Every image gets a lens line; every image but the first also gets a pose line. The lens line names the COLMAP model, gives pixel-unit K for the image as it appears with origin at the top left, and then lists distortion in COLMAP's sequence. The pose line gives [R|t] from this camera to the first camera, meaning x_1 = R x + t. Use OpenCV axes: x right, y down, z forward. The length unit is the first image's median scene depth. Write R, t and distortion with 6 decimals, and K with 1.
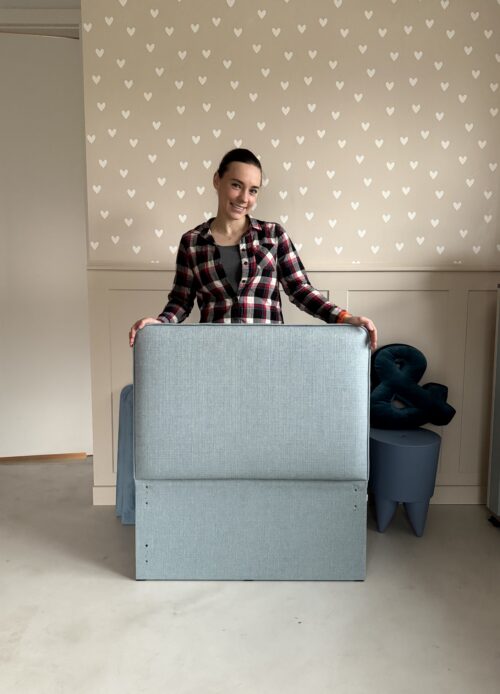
lens RADIAL K [[489.2, 0, 246.0], [0, 489.2, 349.2], [0, 0, 1]] dist [-0.017936, -0.011504]
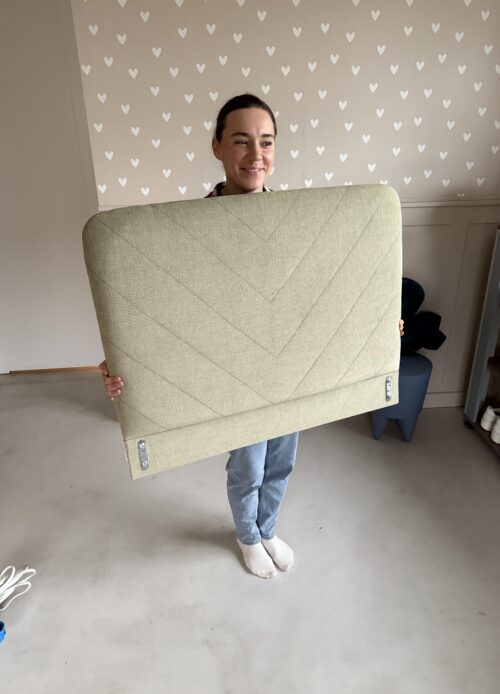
lens RADIAL K [[489.2, 0, 246.3], [0, 489.2, 357.6], [0, 0, 1]] dist [-0.017936, -0.011504]
pose [[0.997652, -0.047943, 0.048913, -0.087944], [0.030127, 0.948530, 0.315250, -0.195784], [-0.061510, -0.313036, 0.947747, -0.054698]]
